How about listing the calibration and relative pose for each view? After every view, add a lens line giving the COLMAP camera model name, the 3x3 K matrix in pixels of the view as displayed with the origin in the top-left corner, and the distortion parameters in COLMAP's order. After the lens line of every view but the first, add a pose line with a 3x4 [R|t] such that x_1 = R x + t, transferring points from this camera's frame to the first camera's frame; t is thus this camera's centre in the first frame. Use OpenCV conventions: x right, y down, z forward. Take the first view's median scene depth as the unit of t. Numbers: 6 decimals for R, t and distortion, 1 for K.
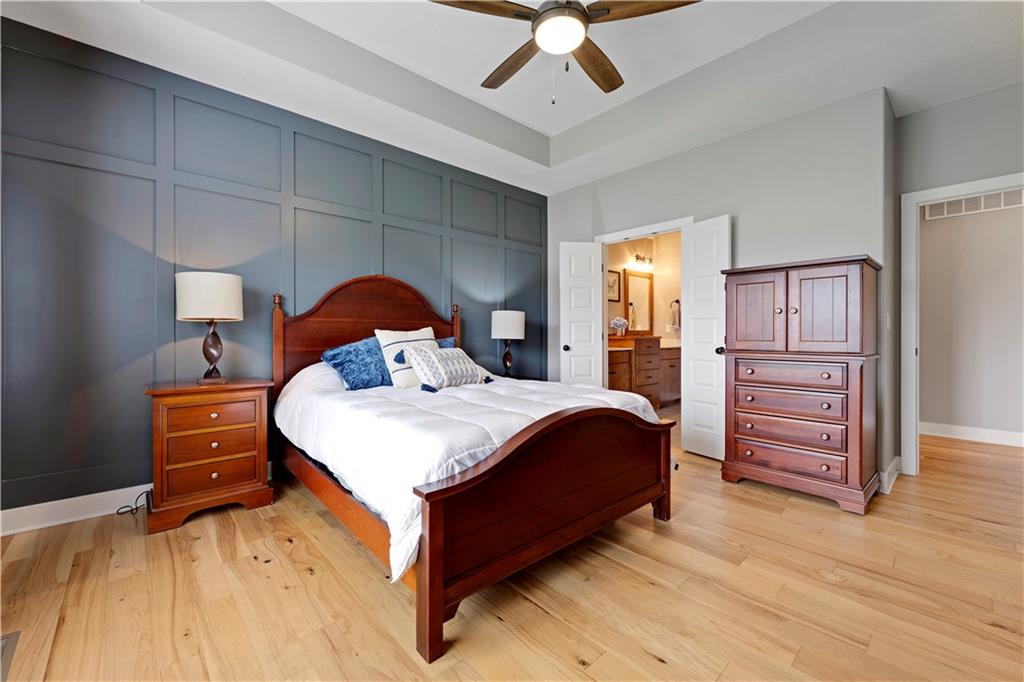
lens RADIAL K [[418.6, 0, 507.3], [0, 418.6, 330.8], [0, 0, 1]] dist [-0.001872, -0.000142]
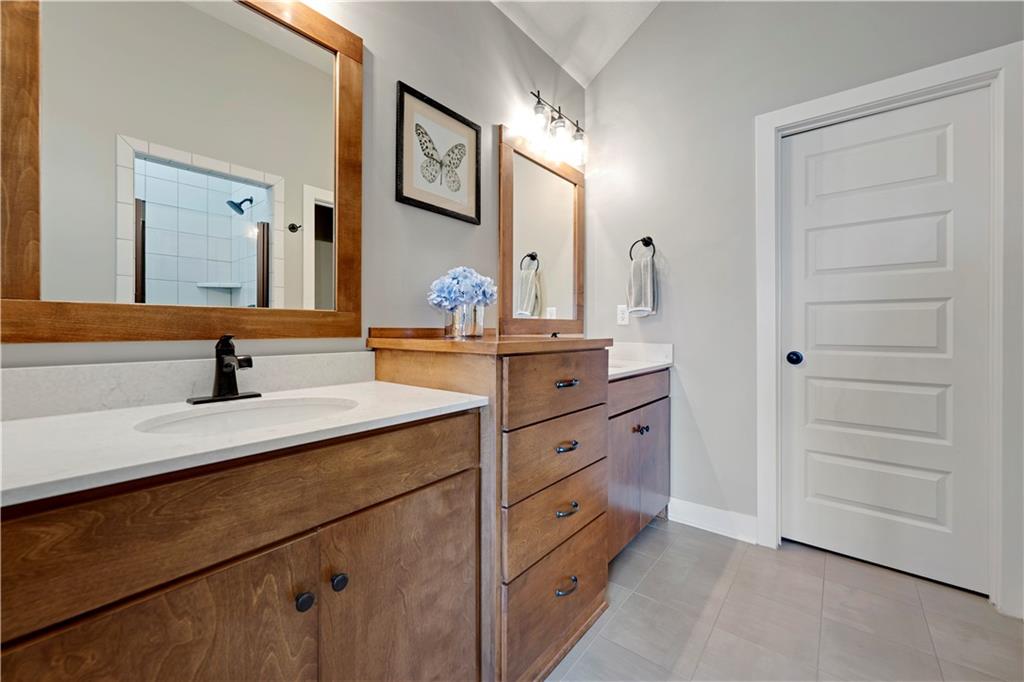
lens RADIAL K [[412.8, 0, 512.0], [0, 412.8, 331.9], [0, 0, 1]] dist [0.001296, 0.000048]
pose [[0.987675, -0.001241, 0.156517, 0.244932], [-0.000481, 0.999940, 0.010959, 0.005945], [-0.156521, -0.010899, 0.987615, 0.698128]]
